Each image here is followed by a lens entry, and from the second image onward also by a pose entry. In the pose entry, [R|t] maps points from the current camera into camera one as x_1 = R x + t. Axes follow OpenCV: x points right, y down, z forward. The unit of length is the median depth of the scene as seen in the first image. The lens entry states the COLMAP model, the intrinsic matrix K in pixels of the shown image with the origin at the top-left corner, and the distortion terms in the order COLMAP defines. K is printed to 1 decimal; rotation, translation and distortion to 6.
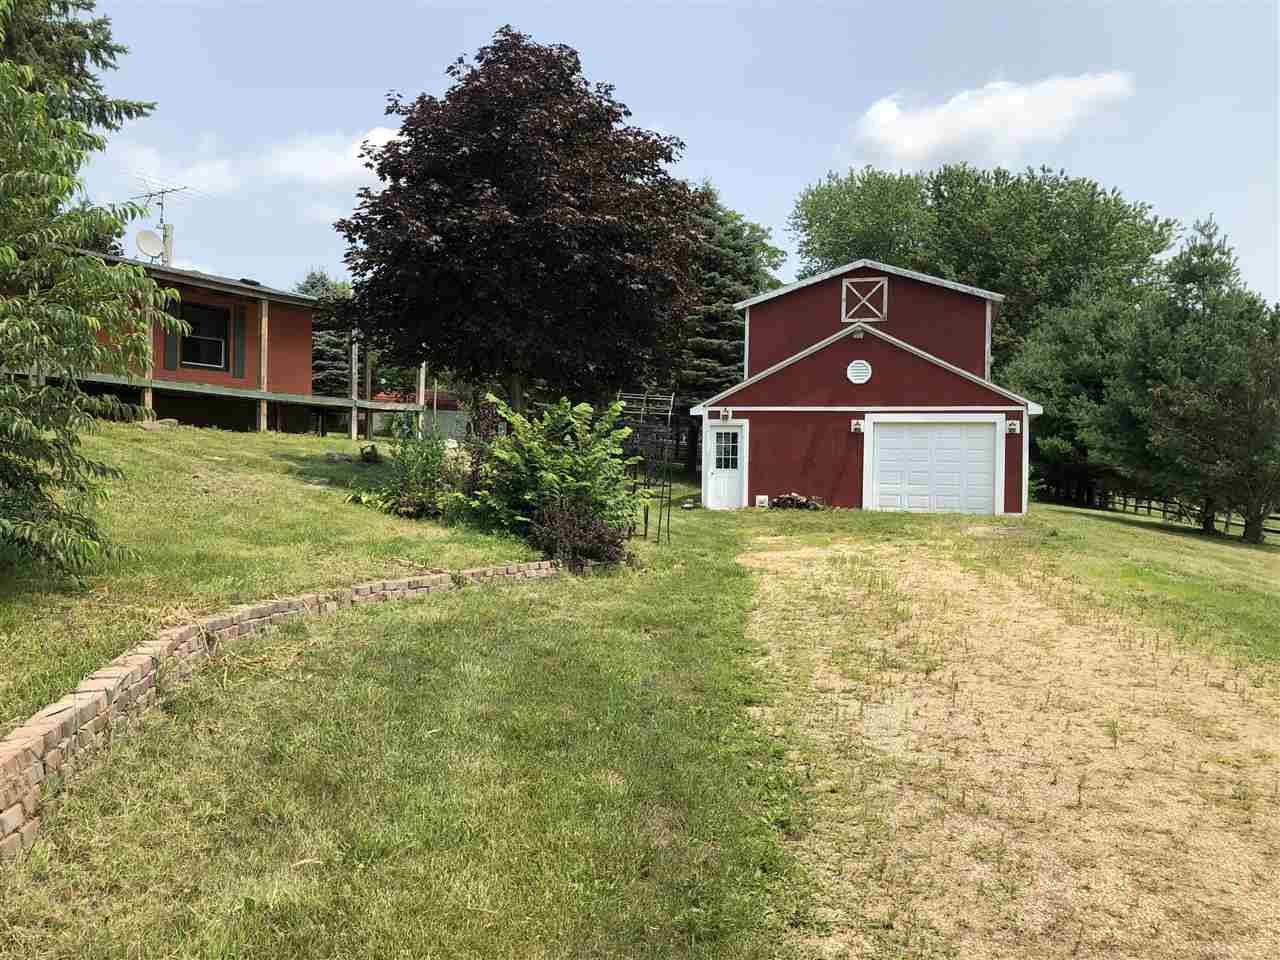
lens RADIAL K [[1042.2, 0, 596.5], [0, 1042.2, 509.8], [0, 0, 1]] dist [-0.007336, -0.024289]
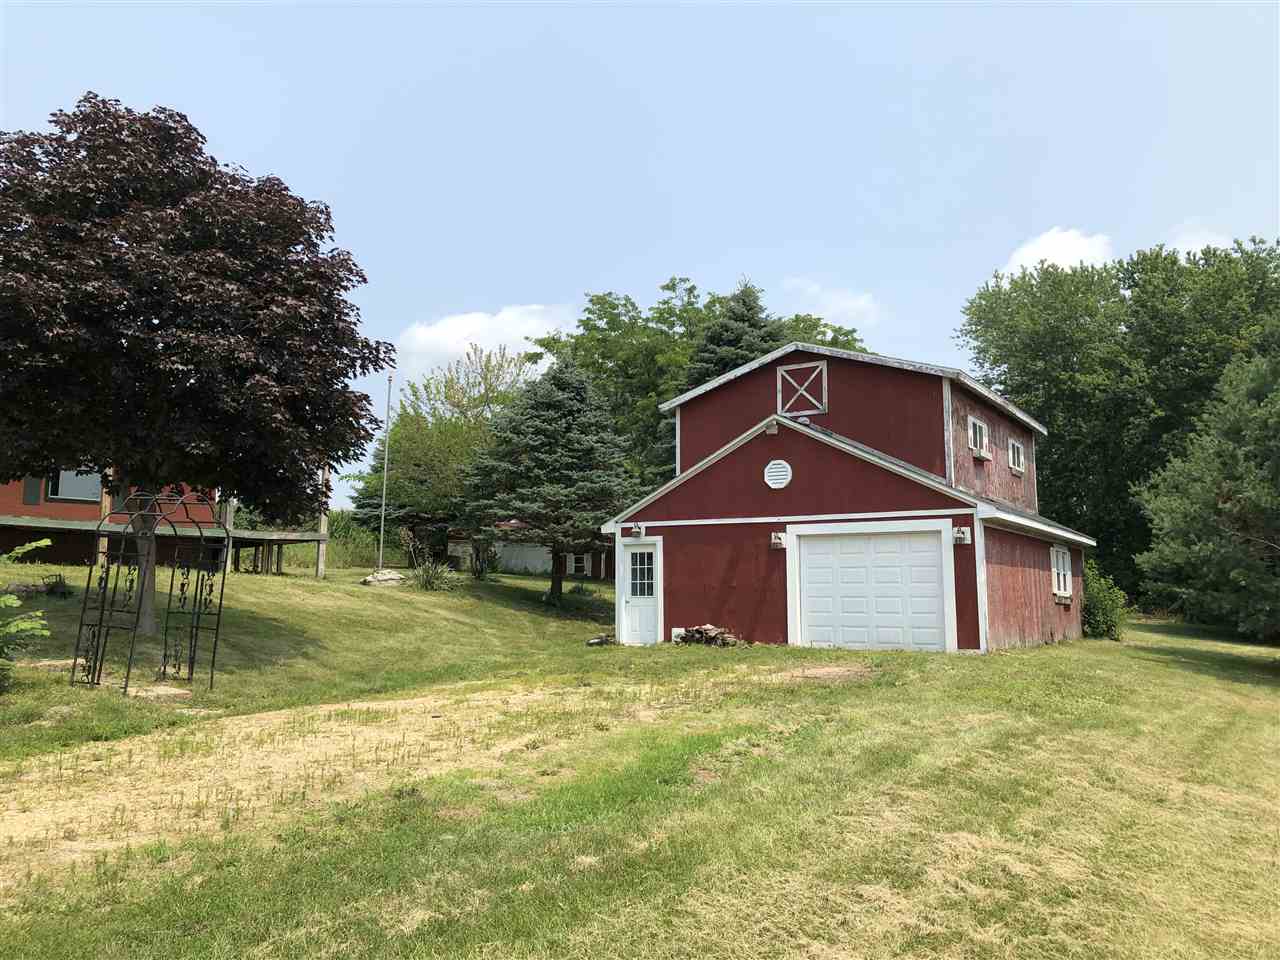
lens RADIAL K [[1051.2, 0, 623.2], [0, 1051.2, 474.3], [0, 0, 1]] dist [0.040459, -0.036404]
pose [[0.969226, -0.042559, -0.242467, 0.321230], [0.002433, 0.986550, -0.163442, 0.002326], [0.246161, 0.157822, 0.956293, 0.172412]]
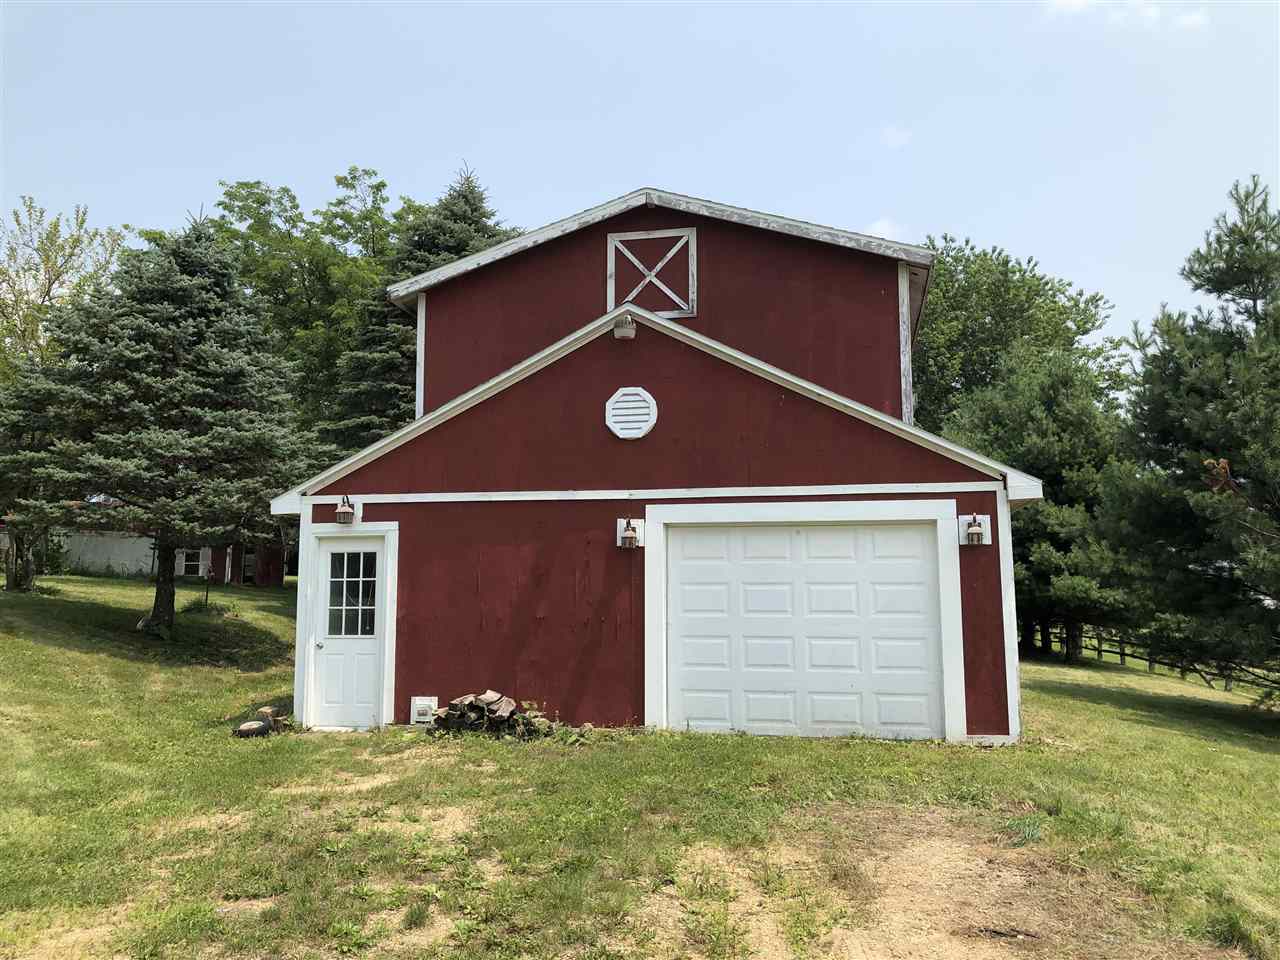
lens RADIAL K [[1051.2, 0, 638.9], [0, 1051.2, 462.6], [0, 0, 1]] dist [0.040459, -0.036404]
pose [[0.992497, -0.001817, 0.122252, 0.192362], [0.021885, 0.986381, -0.163015, -0.035952], [-0.120291, 0.164467, 0.979020, 0.538385]]
